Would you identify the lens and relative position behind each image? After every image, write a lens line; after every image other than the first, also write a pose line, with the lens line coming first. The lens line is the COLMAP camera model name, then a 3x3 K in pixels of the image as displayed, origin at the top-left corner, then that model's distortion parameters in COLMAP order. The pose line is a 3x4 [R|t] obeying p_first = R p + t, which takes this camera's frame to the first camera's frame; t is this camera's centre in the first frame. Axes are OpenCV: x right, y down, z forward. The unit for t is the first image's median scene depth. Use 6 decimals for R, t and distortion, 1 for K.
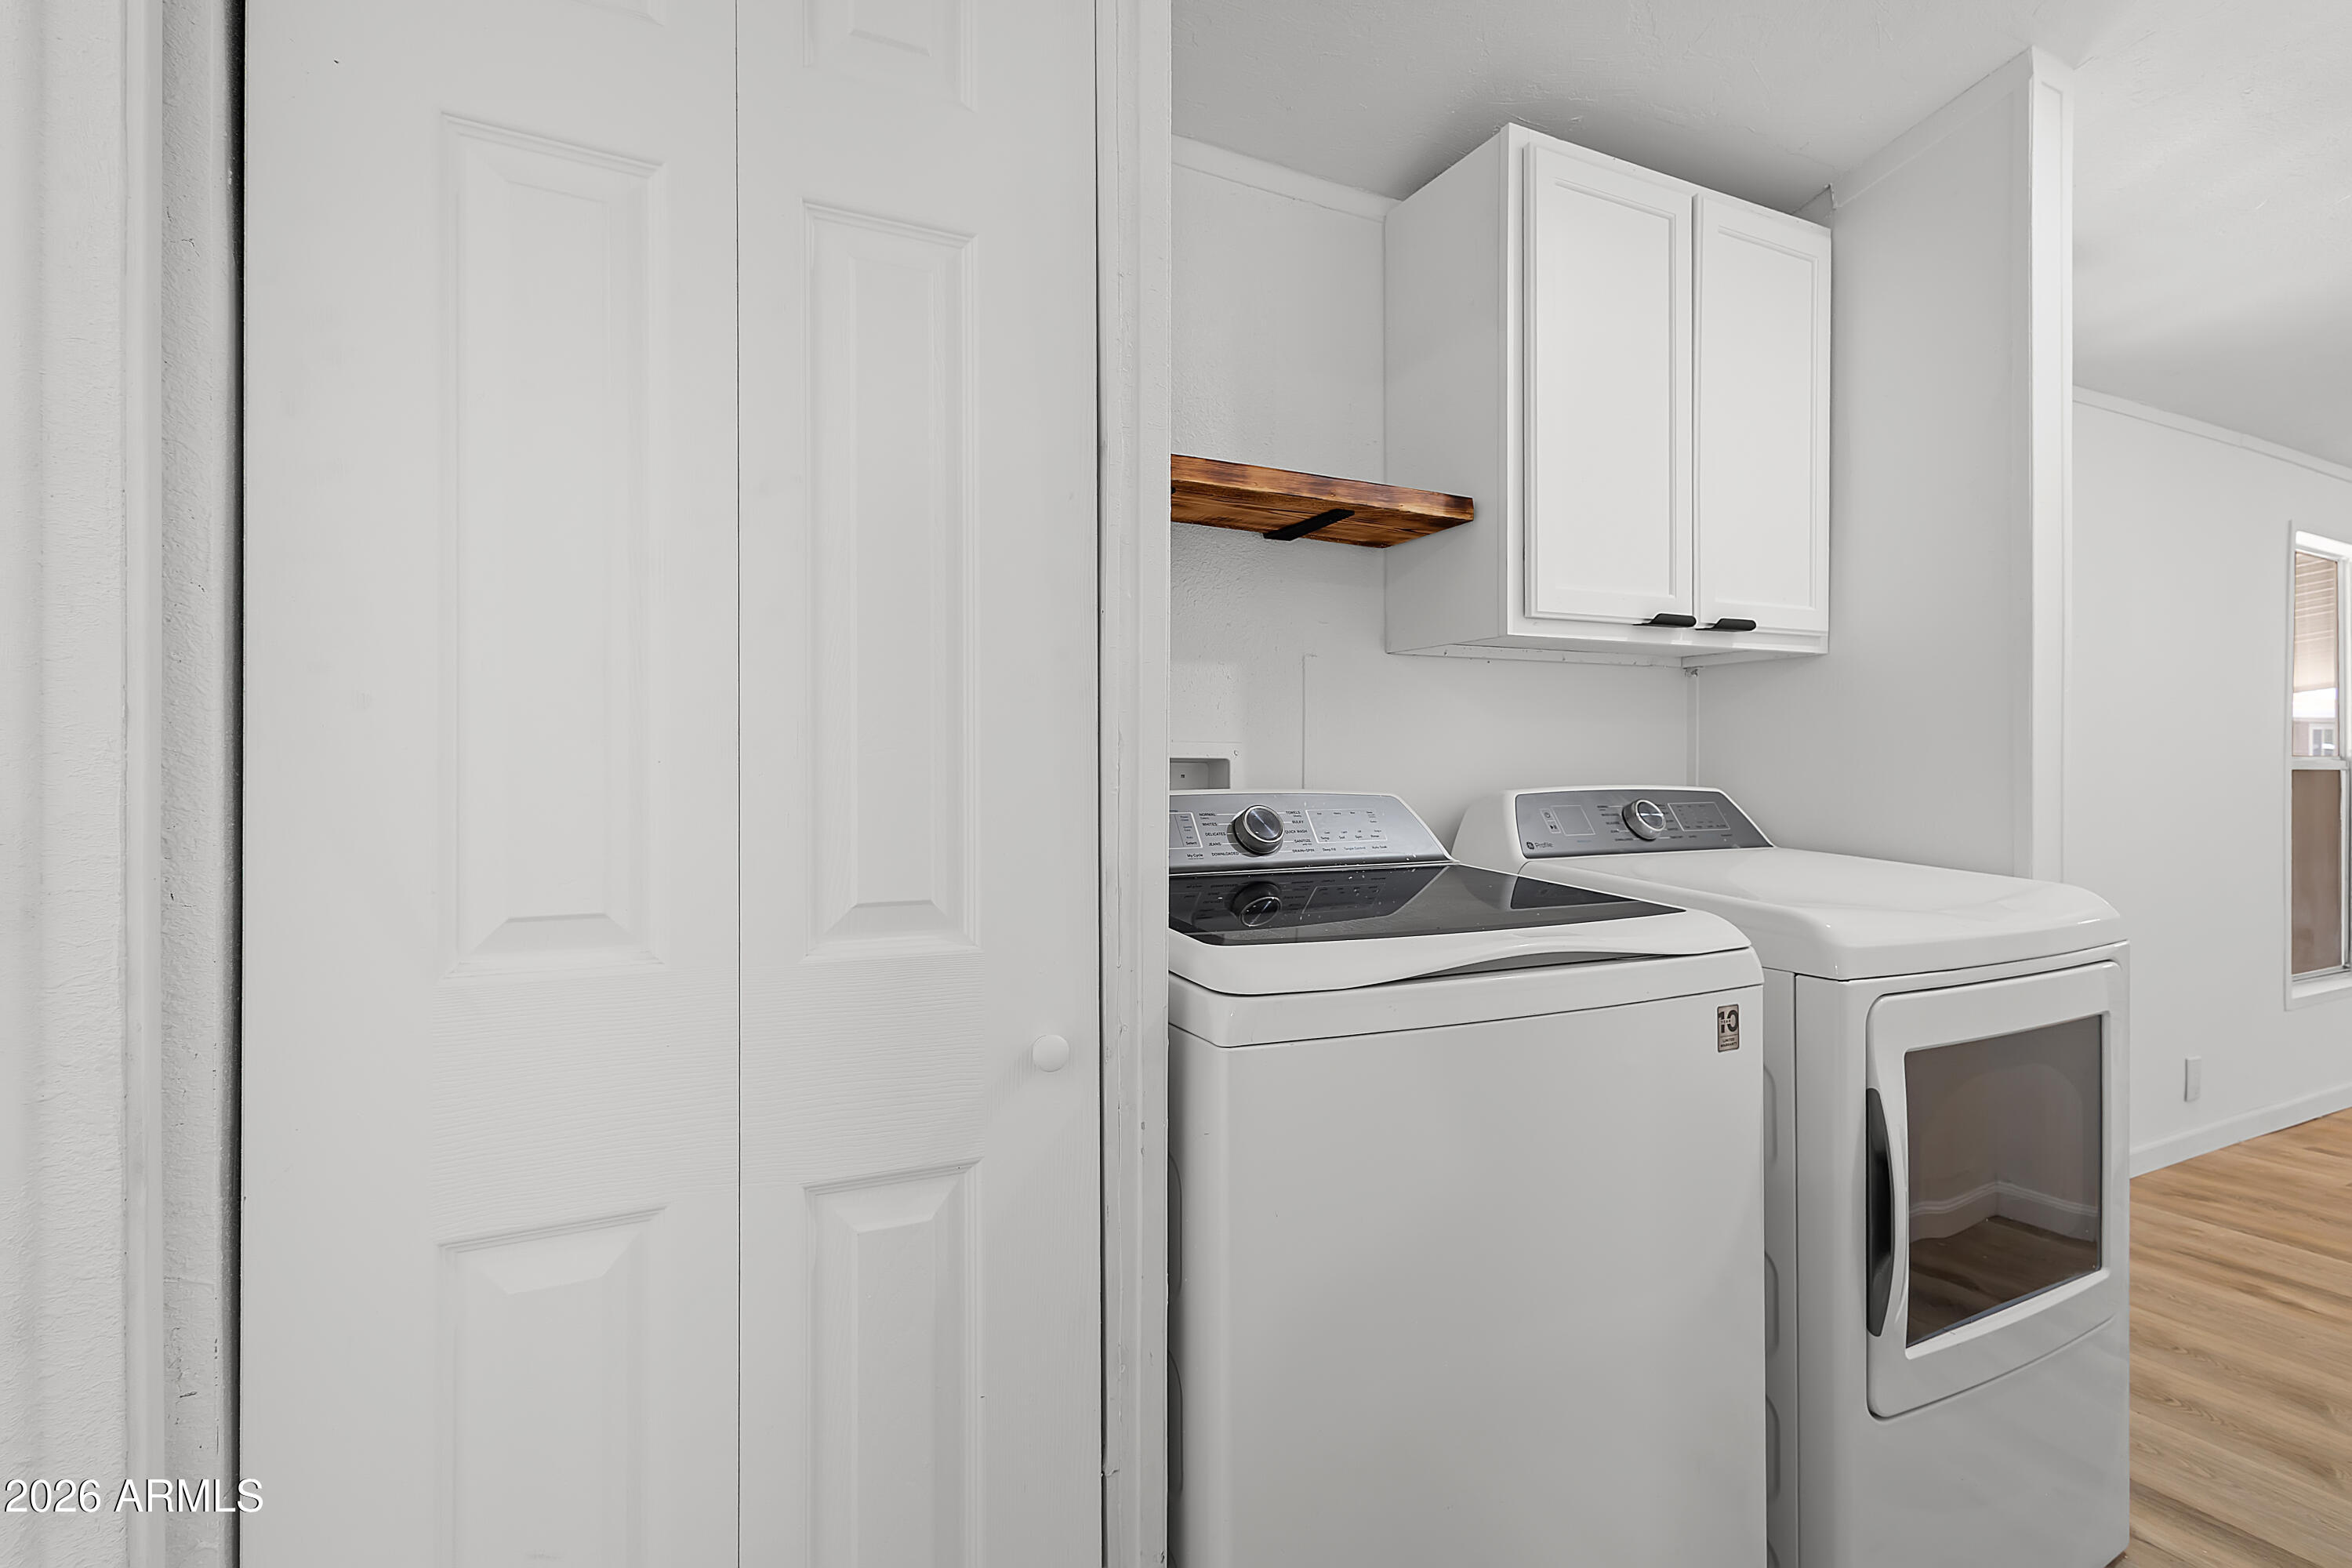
lens RADIAL K [[1095.4, 0, 1175.6], [0, 1095.4, 775.1], [0, 0, 1]] dist [0.015232, -0.005784]
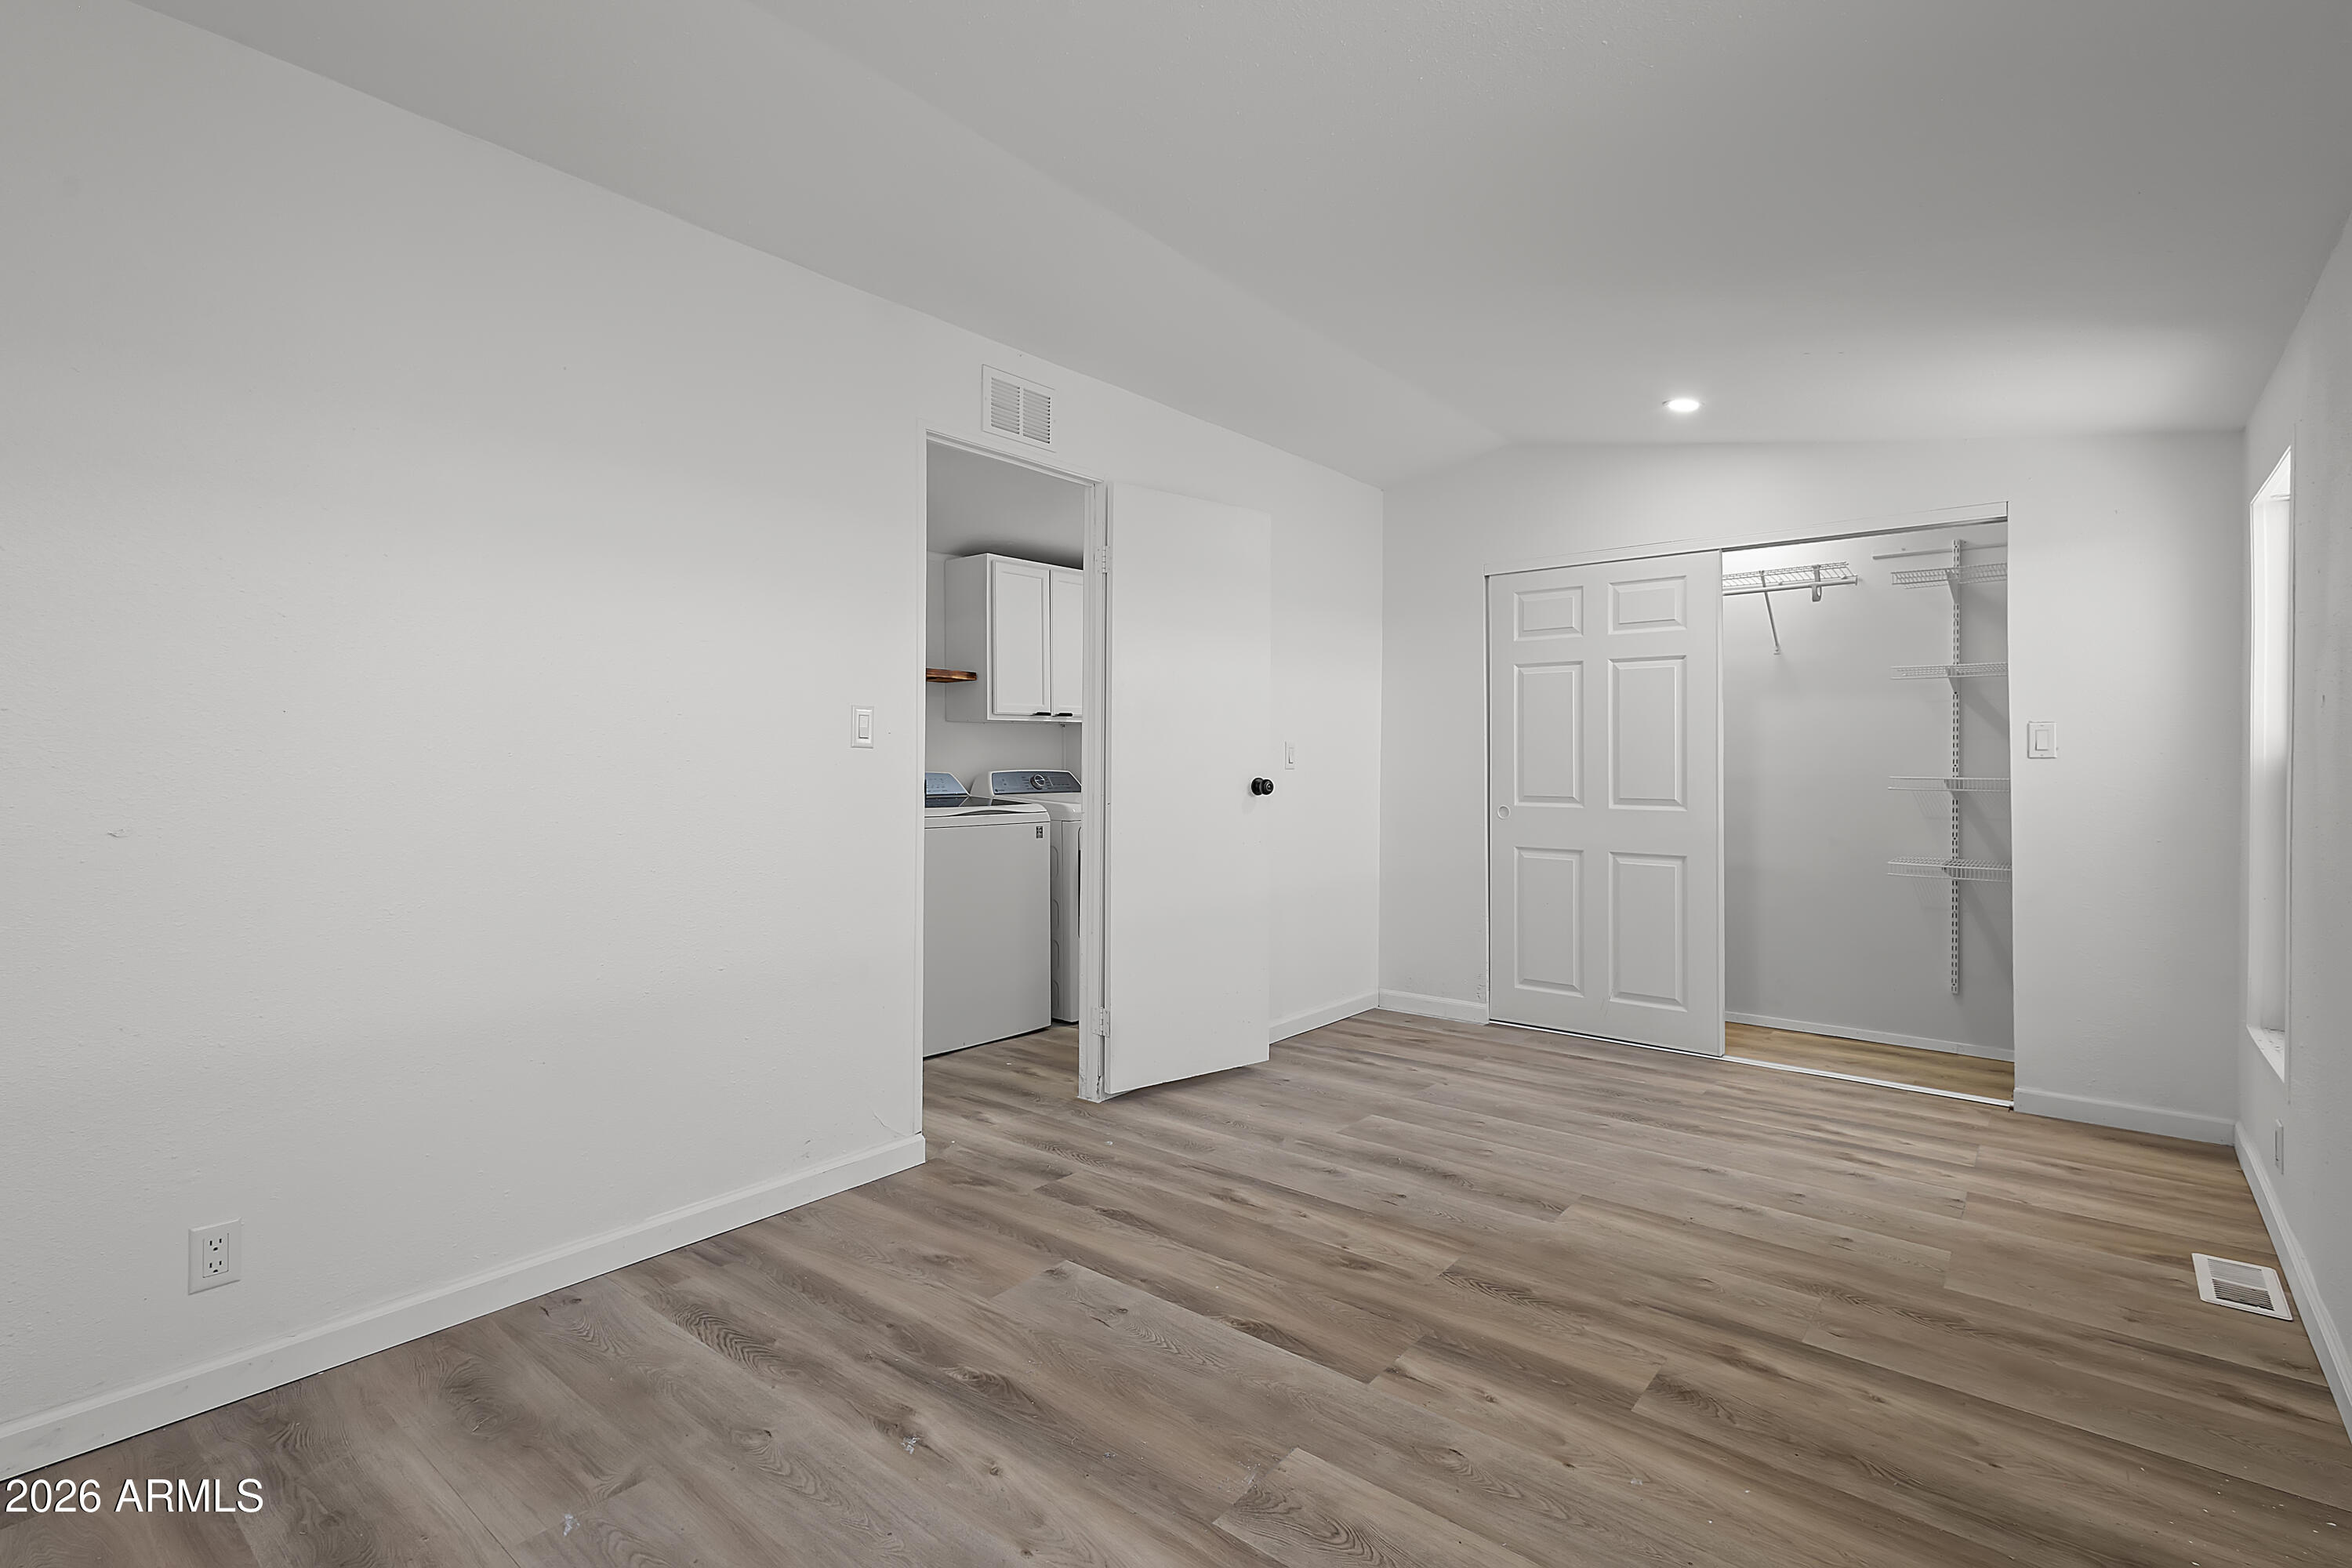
lens RADIAL K [[1095.4, 0, 1173.6], [0, 1095.4, 771.0], [0, 0, 1]] dist [0.015232, -0.005784]
pose [[0.914400, -0.004254, 0.404790, -0.425018], [0.001986, 0.999980, 0.006021, -0.003259], [-0.404807, -0.004701, 0.914390, -1.854371]]
